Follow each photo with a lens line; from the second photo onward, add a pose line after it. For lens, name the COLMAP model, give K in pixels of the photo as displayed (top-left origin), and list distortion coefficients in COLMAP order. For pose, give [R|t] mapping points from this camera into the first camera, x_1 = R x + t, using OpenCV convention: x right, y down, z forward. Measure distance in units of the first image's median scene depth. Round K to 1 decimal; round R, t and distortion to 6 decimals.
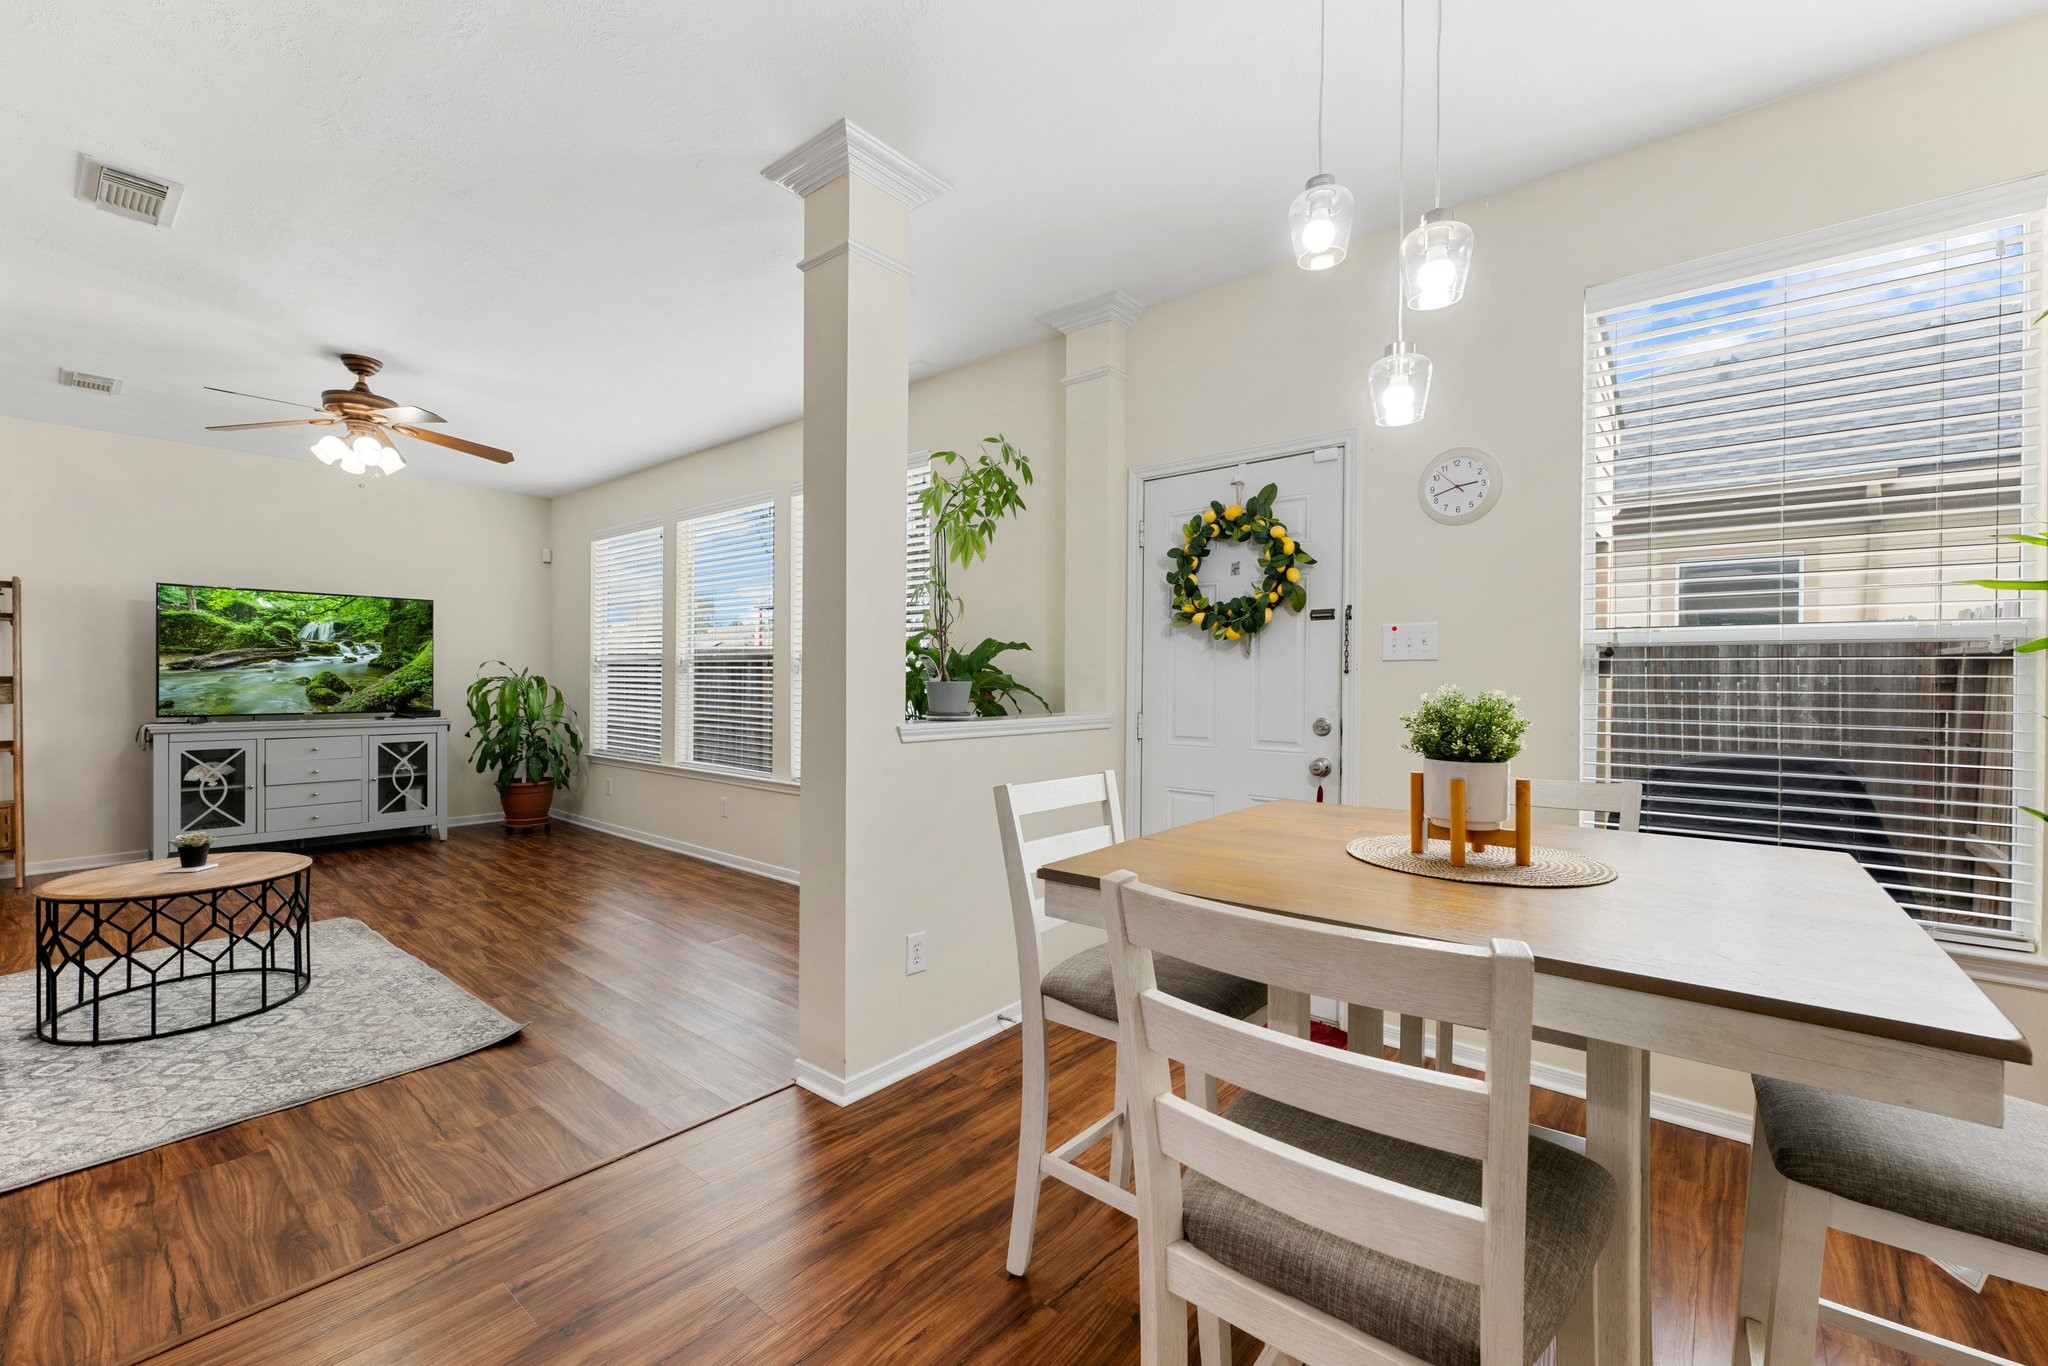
lens RADIAL K [[836.4, 0, 1018.9], [0, 836.4, 678.8], [0, 0, 1]] dist [0.002058, 0.000183]
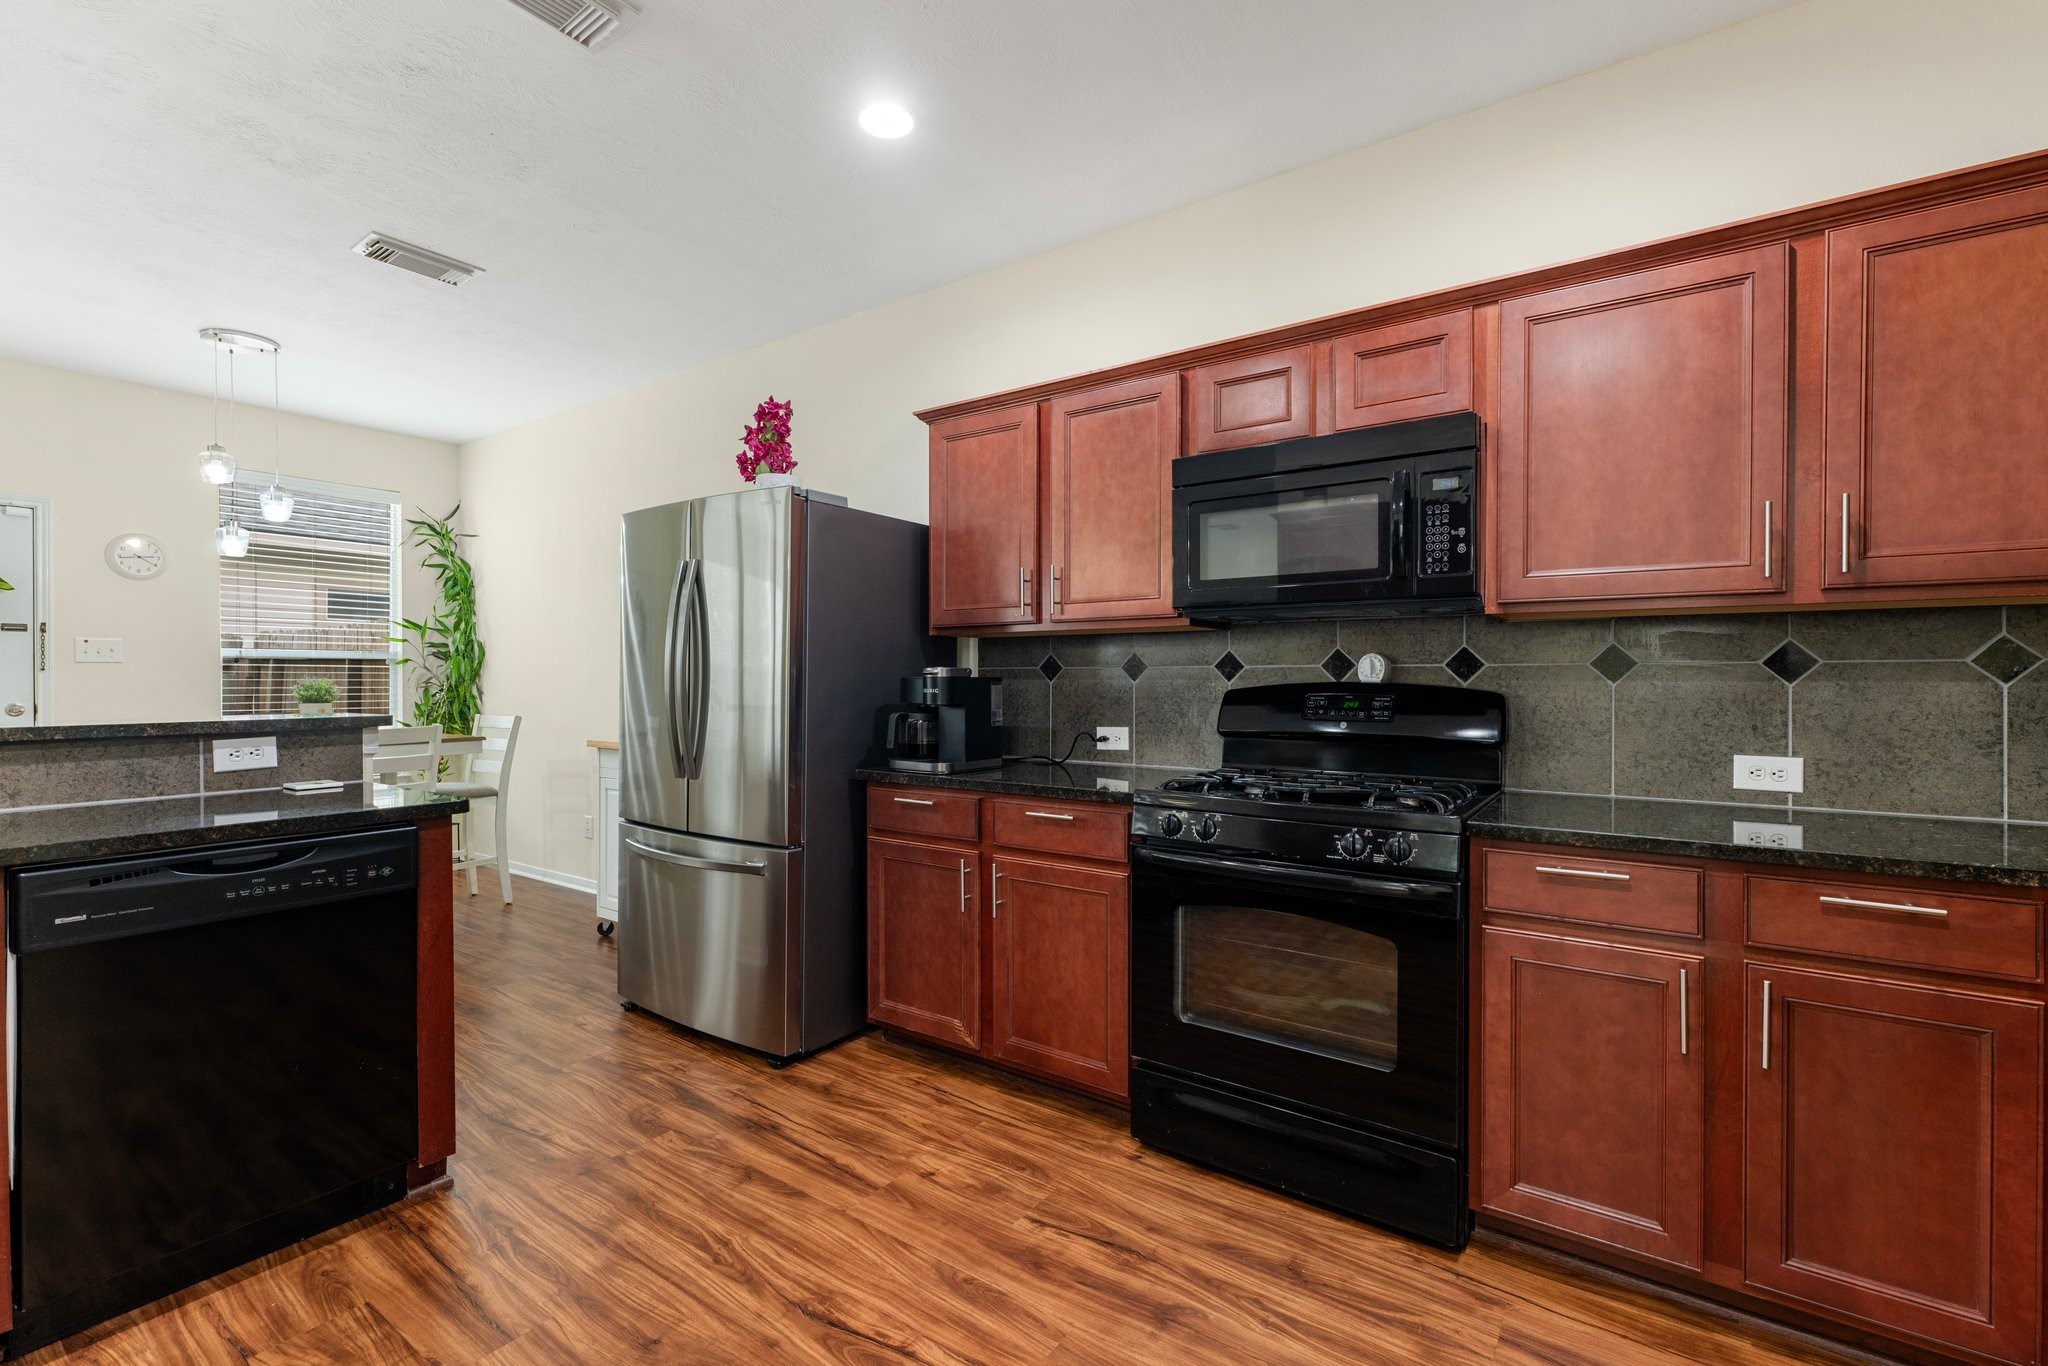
lens RADIAL K [[888.6, 0, 1011.5], [0, 888.6, 680.6], [0, 0, 1]] dist [-0.000405, -0.000226]
pose [[-0.077524, -0.007798, 0.996960, -0.733975], [0.000458, 0.999969, 0.007858, -0.000191], [-0.996990, 0.001065, -0.077518, -0.310169]]
